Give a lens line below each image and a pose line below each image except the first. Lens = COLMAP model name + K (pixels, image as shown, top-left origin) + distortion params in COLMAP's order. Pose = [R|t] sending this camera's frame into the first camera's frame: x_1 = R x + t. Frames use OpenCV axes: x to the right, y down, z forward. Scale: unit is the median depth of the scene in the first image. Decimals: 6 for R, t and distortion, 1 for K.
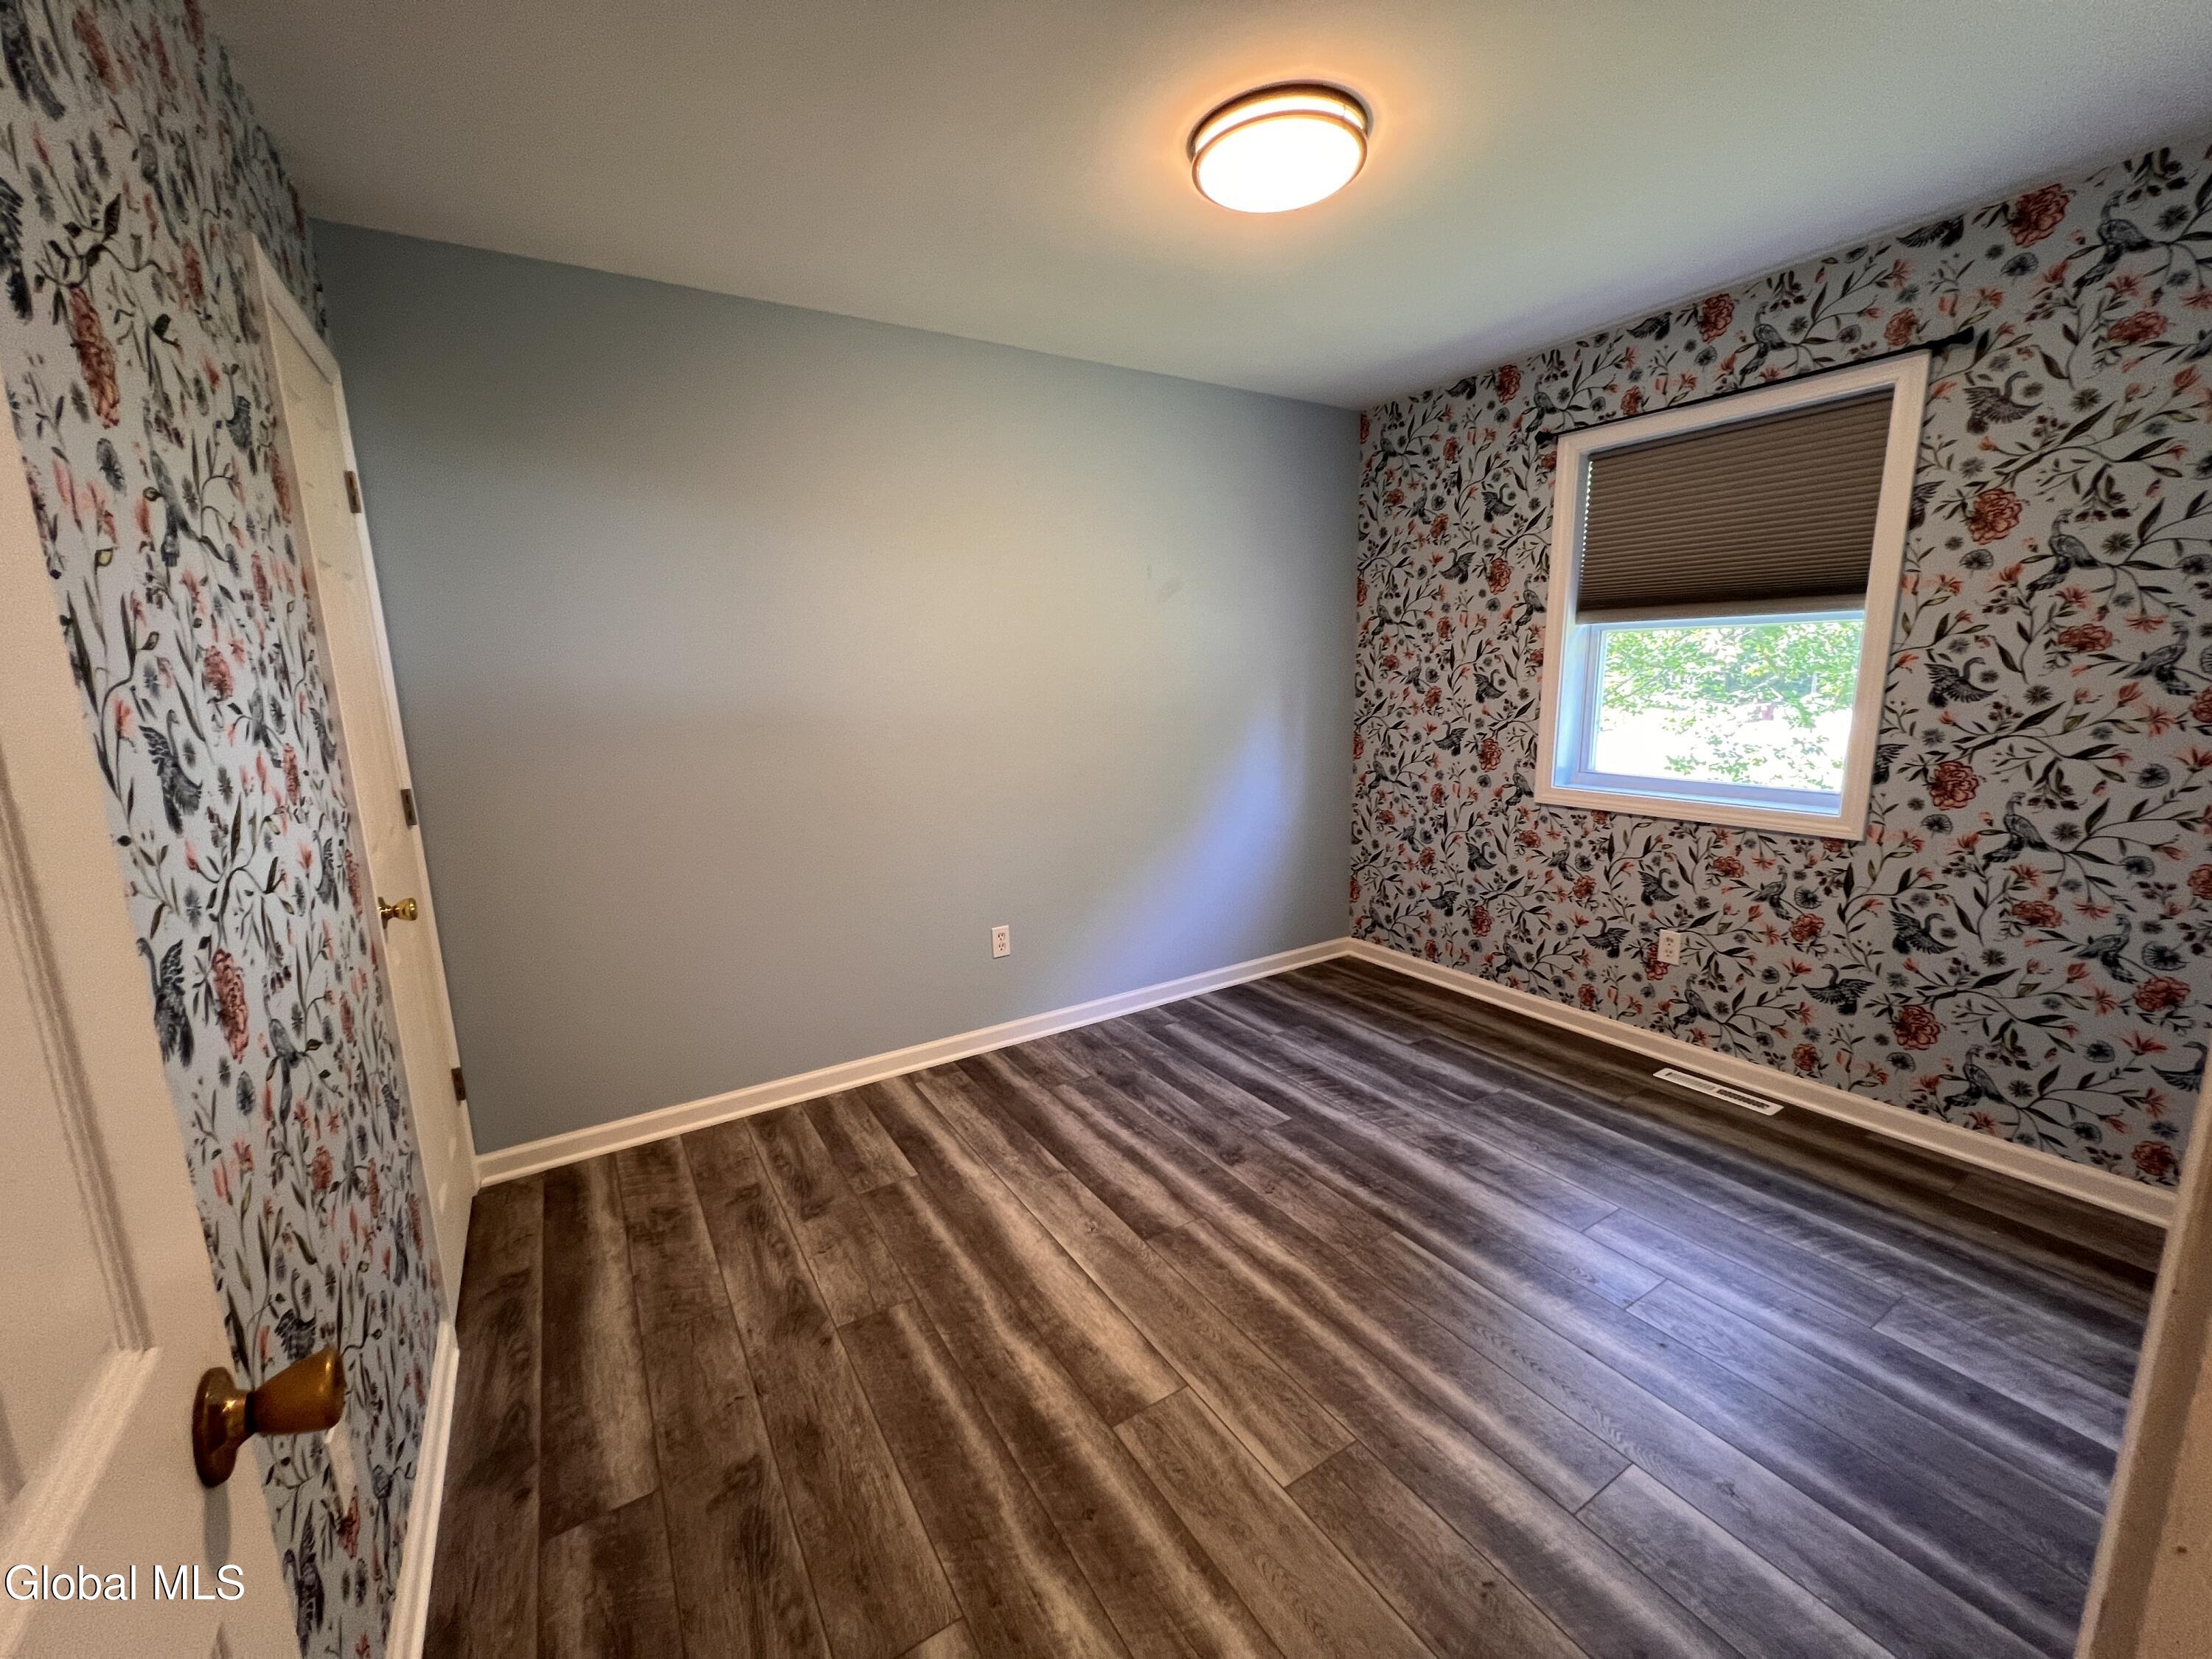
lens RADIAL K [[882.8, 0, 1107.1], [0, 882.8, 832.6], [0, 0, 1]] dist [0.000042, 0.000194]
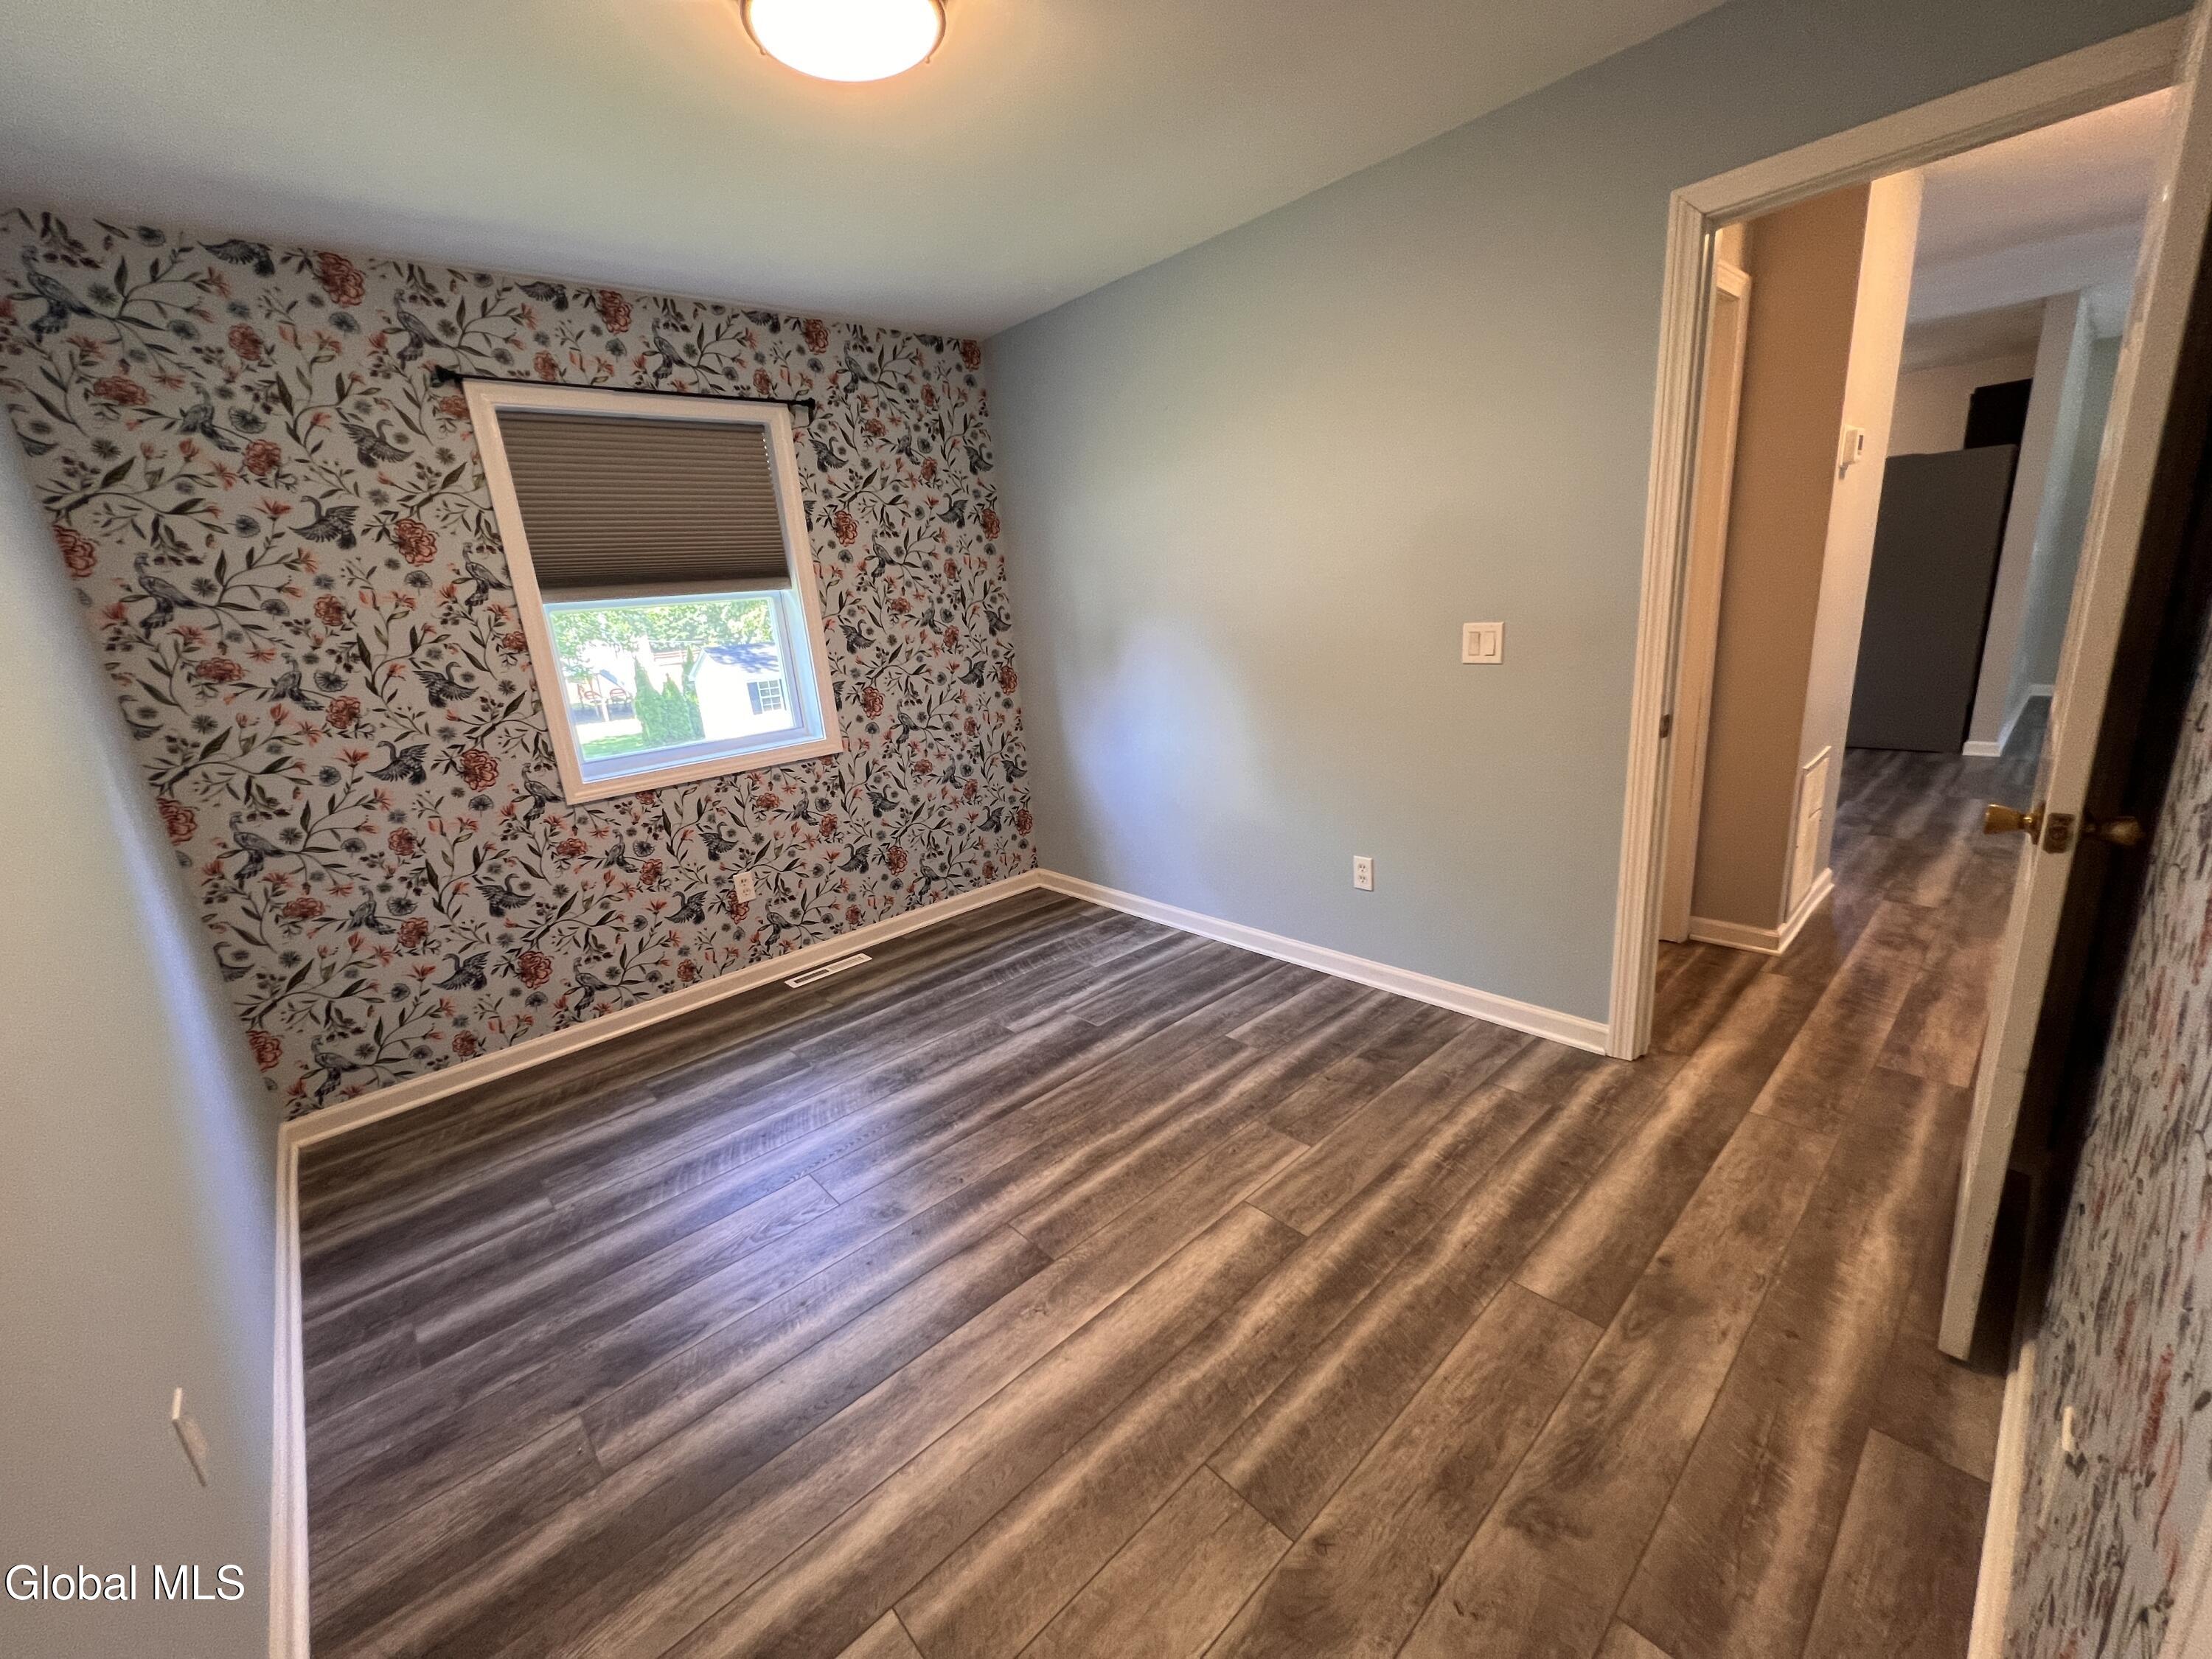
lens RADIAL K [[882.8, 0, 1107.1], [0, 882.8, 832.6], [0, 0, 1]] dist [0.000042, 0.000194]
pose [[-0.171915, -0.221871, 0.959801, -0.550767], [0.266399, 0.927535, 0.262128, -0.115833], [-0.948408, 0.300754, -0.100351, 0.698871]]
